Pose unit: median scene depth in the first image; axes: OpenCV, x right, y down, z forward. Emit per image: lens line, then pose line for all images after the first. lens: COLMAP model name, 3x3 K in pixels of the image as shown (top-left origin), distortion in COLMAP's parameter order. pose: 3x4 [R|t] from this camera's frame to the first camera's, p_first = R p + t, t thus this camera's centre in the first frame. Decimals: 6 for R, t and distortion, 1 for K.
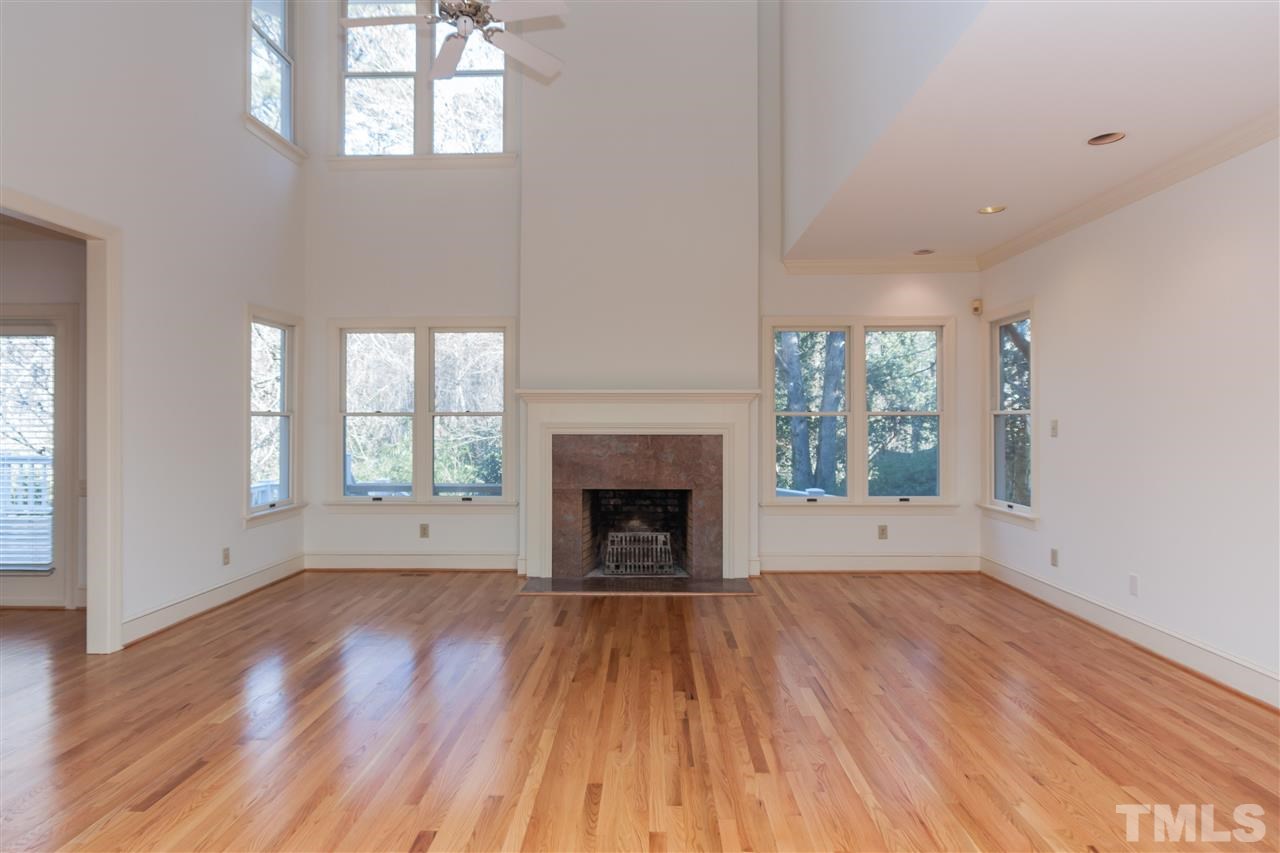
lens RADIAL K [[719.6, 0, 640.0], [0, 719.6, 426.5], [0, 0, 1]] dist [-0.003046, -0.000119]
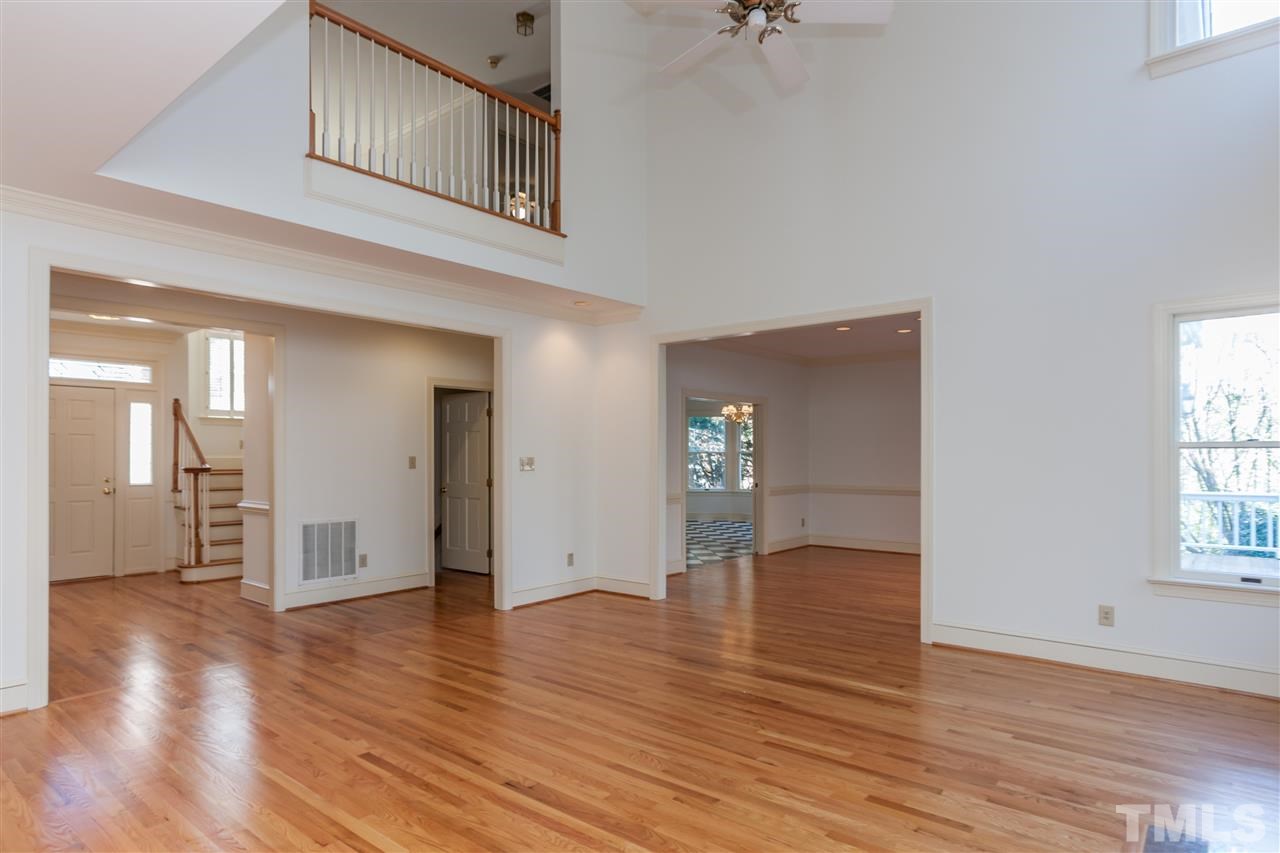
lens RADIAL K [[719.6, 0, 640.0], [0, 719.6, 426.5], [0, 0, 1]] dist [-0.003046, -0.000119]
pose [[-0.624676, -0.031792, -0.780237, 0.641694], [-0.006145, 0.999340, -0.035799, -0.011939], [0.780860, -0.017568, -0.624459, 1.638475]]
